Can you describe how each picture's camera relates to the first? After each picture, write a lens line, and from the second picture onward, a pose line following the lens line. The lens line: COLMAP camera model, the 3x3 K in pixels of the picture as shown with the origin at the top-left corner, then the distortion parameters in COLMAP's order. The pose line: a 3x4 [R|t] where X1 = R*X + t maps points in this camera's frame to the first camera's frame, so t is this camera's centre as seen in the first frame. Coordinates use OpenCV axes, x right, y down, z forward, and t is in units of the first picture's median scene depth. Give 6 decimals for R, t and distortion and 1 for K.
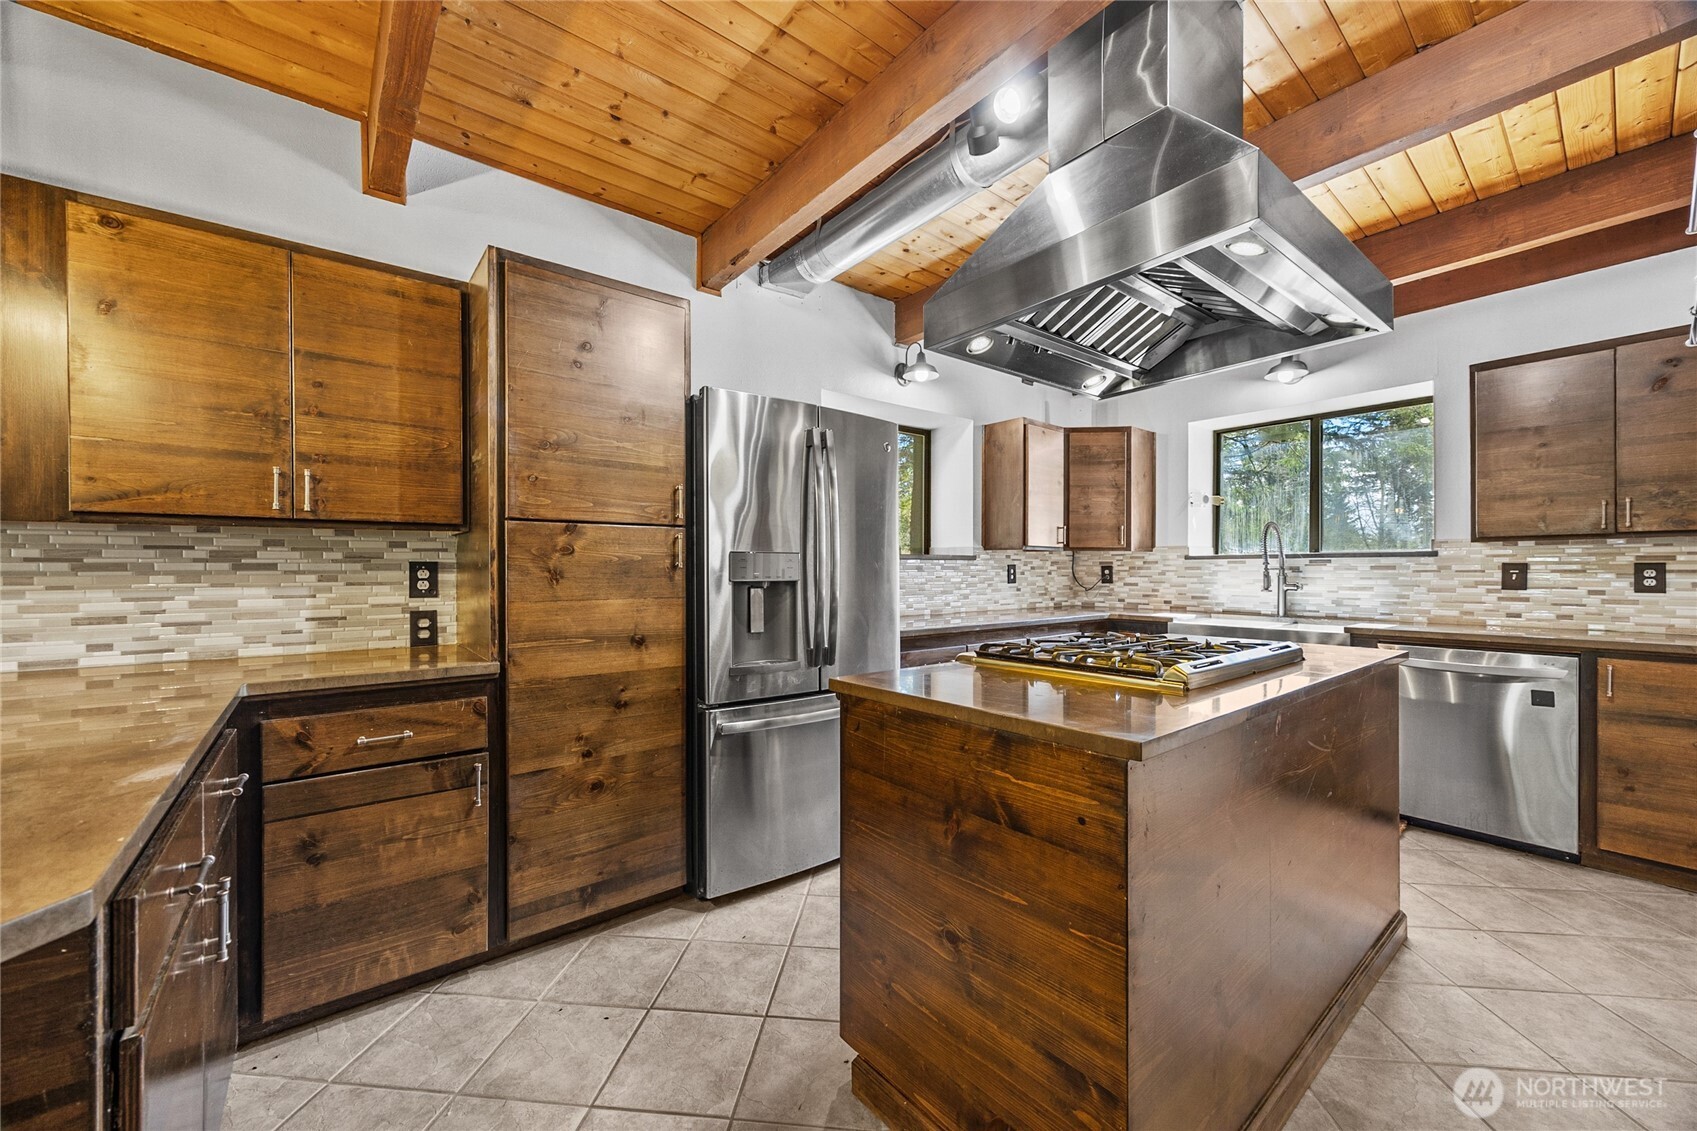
lens RADIAL K [[649.8, 0, 841.2], [0, 649.8, 569.4], [0, 0, 1]] dist [-0.002474, 0.000150]
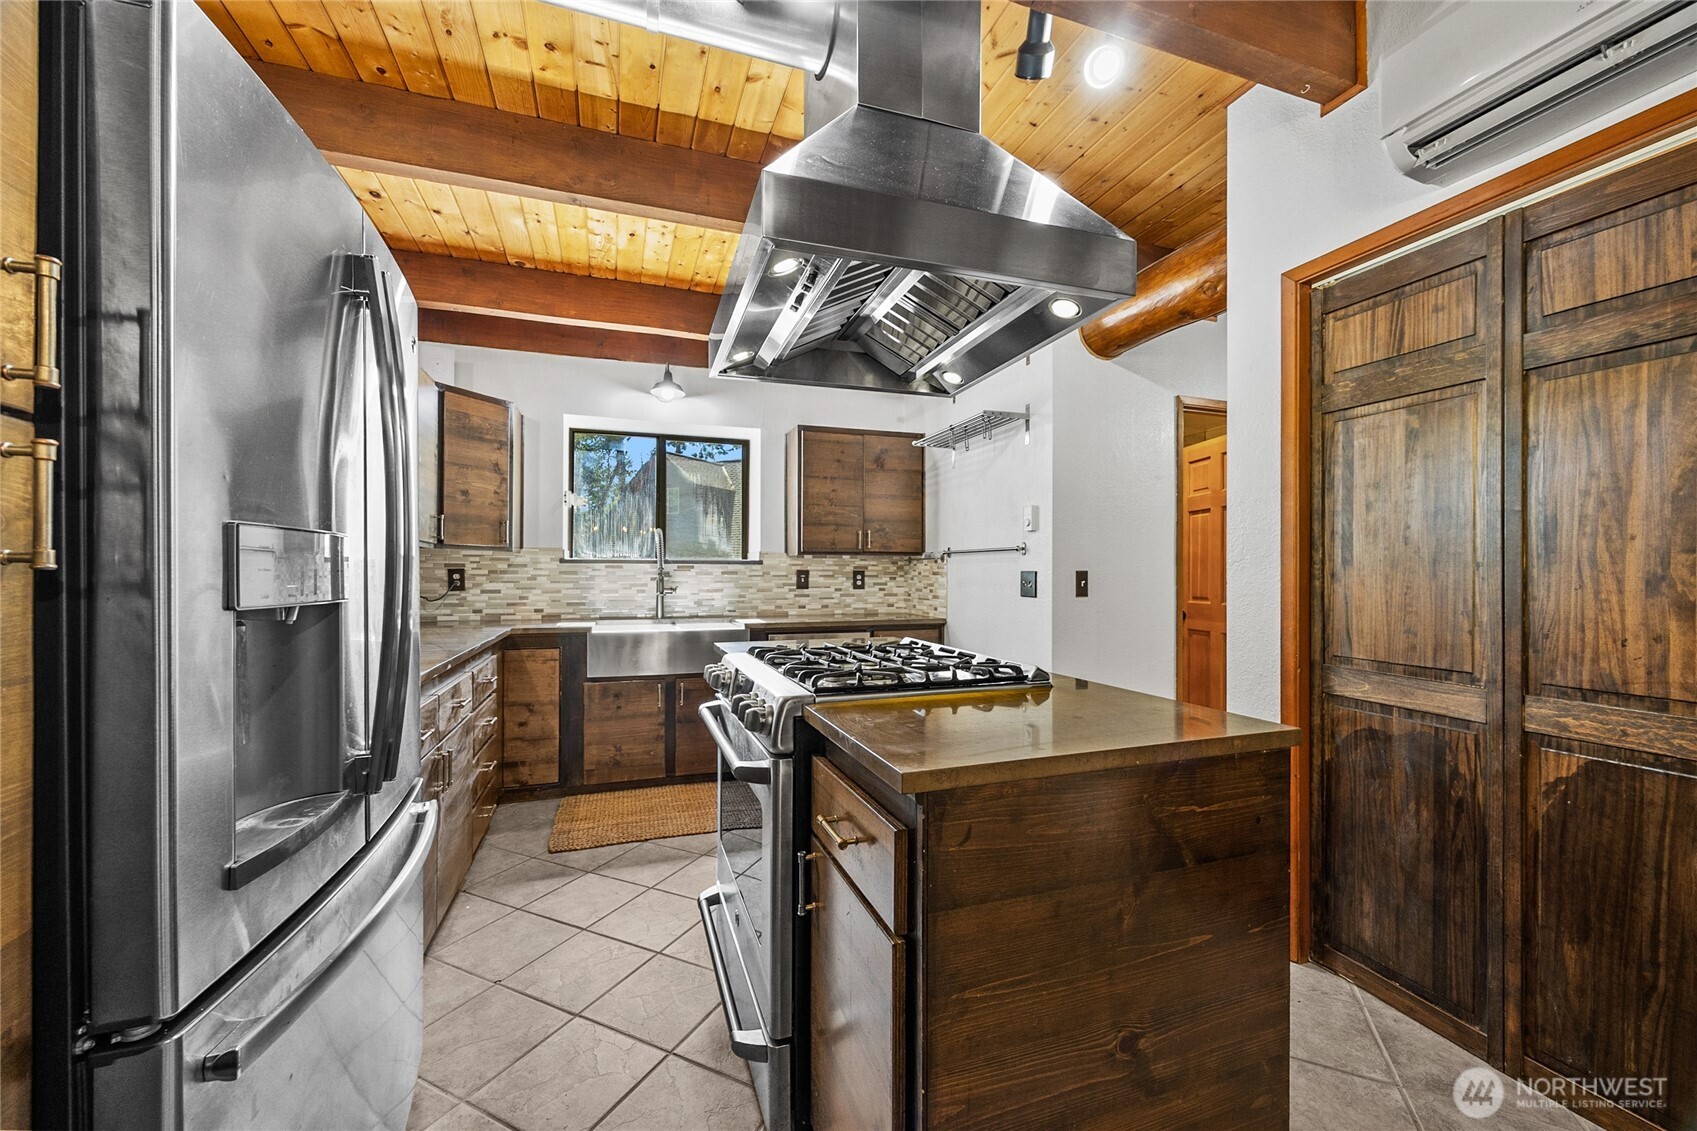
lens RADIAL K [[649.8, 0, 850.8], [0, 649.8, 575.1], [0, 0, 1]] dist [-0.002474, 0.000150]
pose [[0.326903, -0.000015, 0.945058, -0.265715], [-0.004036, 0.999991, 0.001412, -0.001412], [-0.945049, -0.004276, 0.326900, 0.410736]]
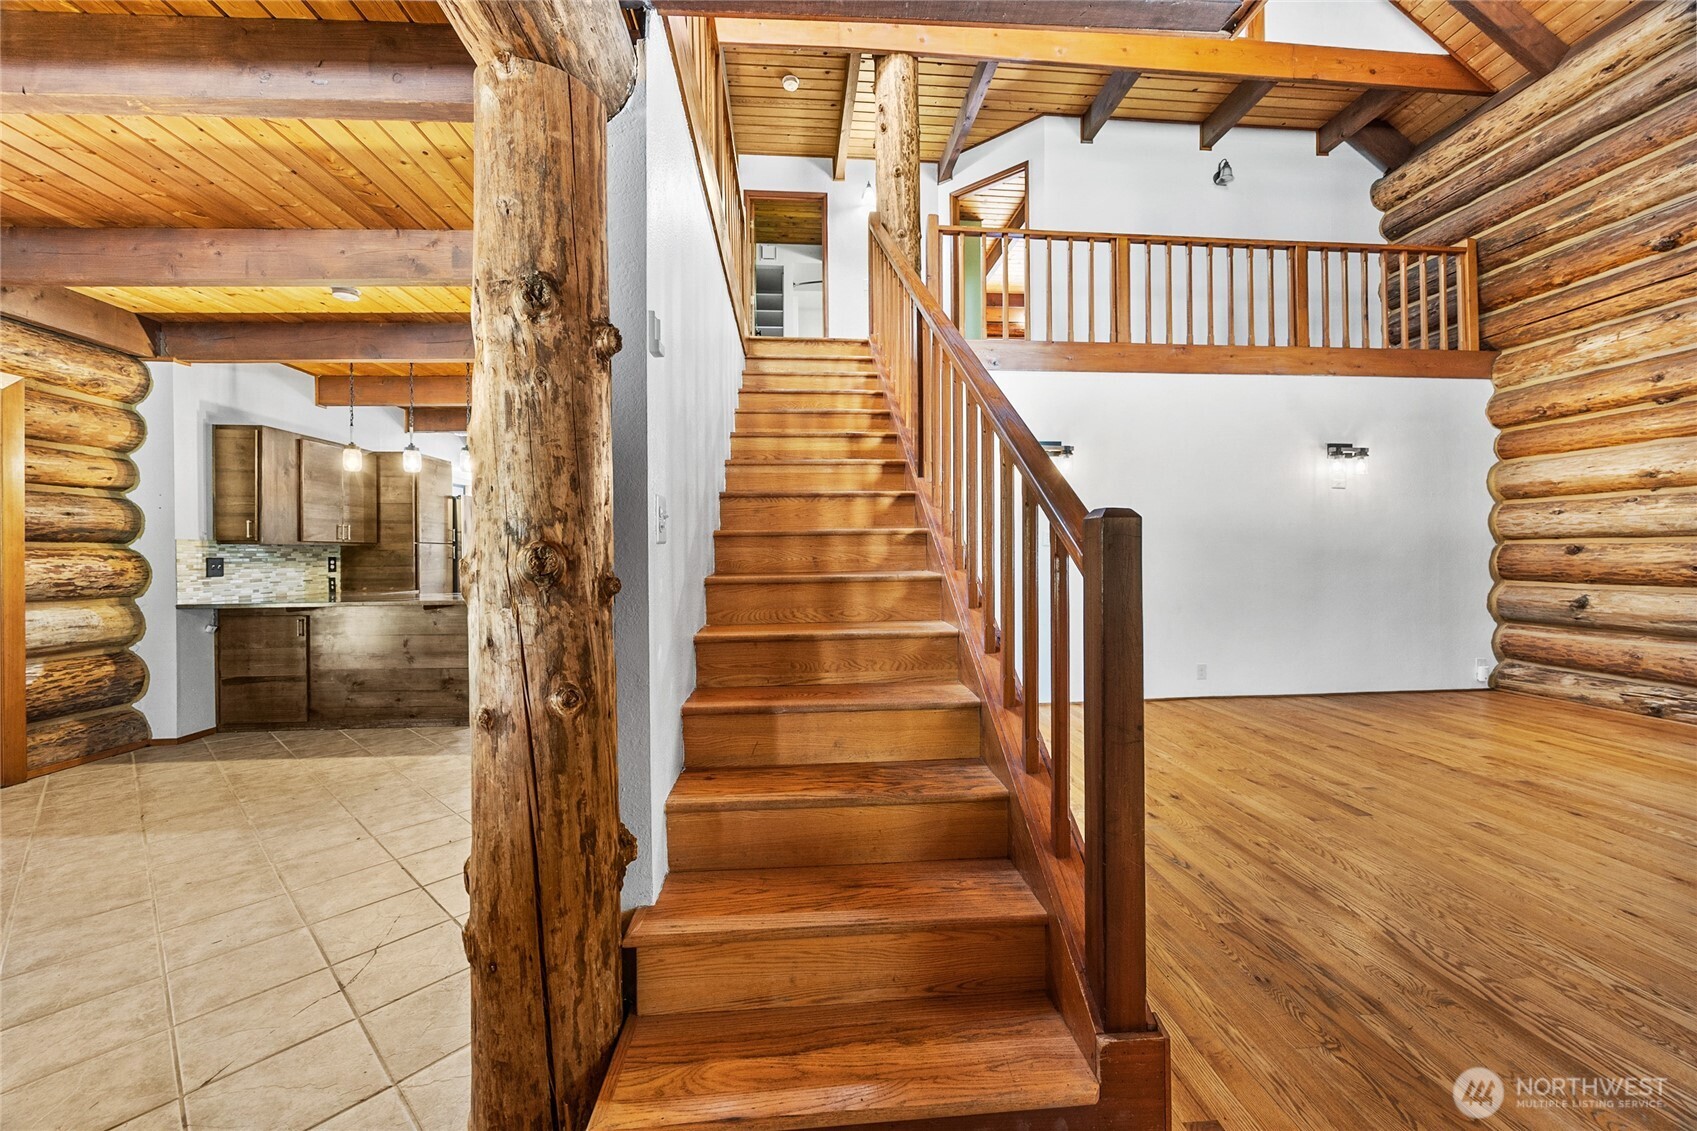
lens RADIAL K [[649.8, 0, 850.1], [0, 649.8, 552.9], [0, 0, 1]] dist [-0.002474, 0.000150]
pose [[0.562472, -0.002767, 0.826812, -1.109102], [0.009086, 0.999955, -0.002835, -0.001989], [-0.826766, 0.009107, 0.562472, -1.383101]]
